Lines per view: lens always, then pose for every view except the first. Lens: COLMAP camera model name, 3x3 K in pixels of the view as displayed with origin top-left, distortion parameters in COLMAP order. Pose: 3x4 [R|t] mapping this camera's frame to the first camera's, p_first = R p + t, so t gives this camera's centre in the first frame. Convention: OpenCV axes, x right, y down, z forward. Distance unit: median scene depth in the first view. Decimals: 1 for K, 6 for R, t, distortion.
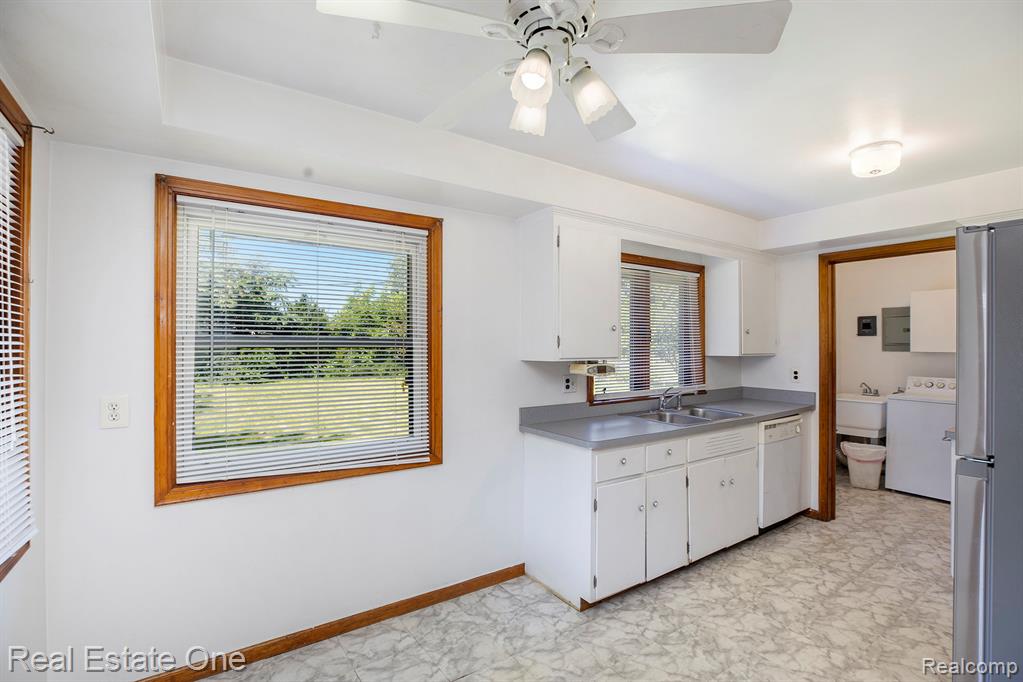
lens RADIAL K [[489.0, 0, 514.0], [0, 489.0, 338.8], [0, 0, 1]] dist [-0.021370, 0.000815]
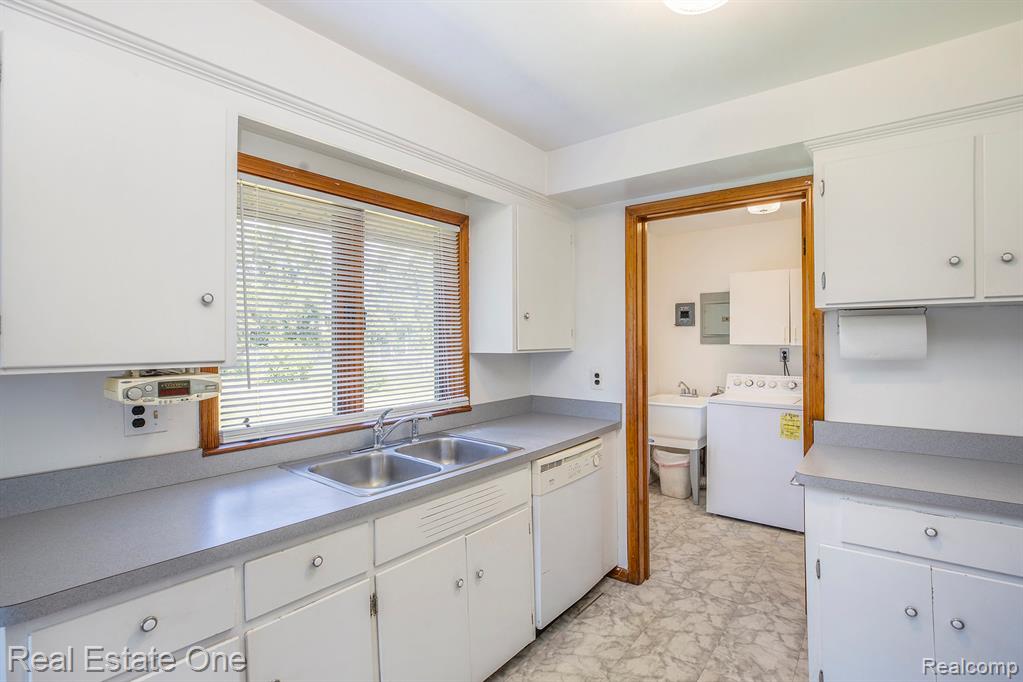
lens RADIAL K [[466.0, 0, 508.1], [0, 466.0, 337.3], [0, 0, 1]] dist [-0.019390, -0.000070]
pose [[0.963576, -0.006197, 0.267364, 0.281060], [0.006952, 0.999974, -0.001877, 0.015808], [-0.267345, 0.003667, 0.963594, 0.392518]]
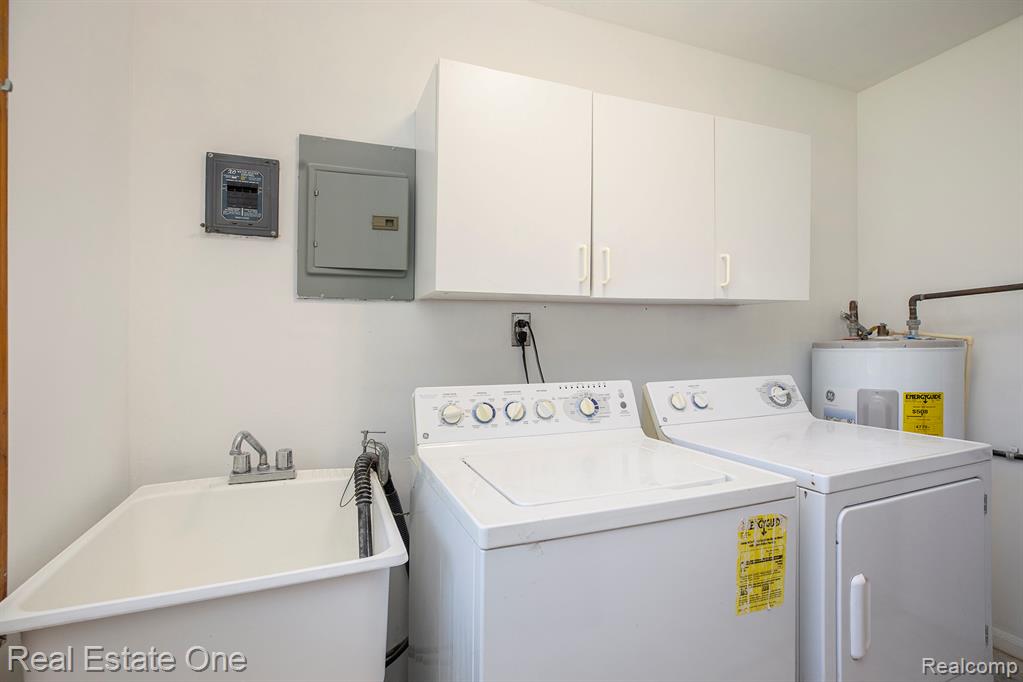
lens RADIAL K [[466.0, 0, 508.1], [0, 466.0, 337.3], [0, 0, 1]] dist [-0.019390, -0.000070]
pose [[0.237437, 0.010297, 0.971348, 0.690194], [0.003506, 0.999928, -0.011457, 0.062217], [-0.971397, 0.006126, 0.237384, 1.049977]]
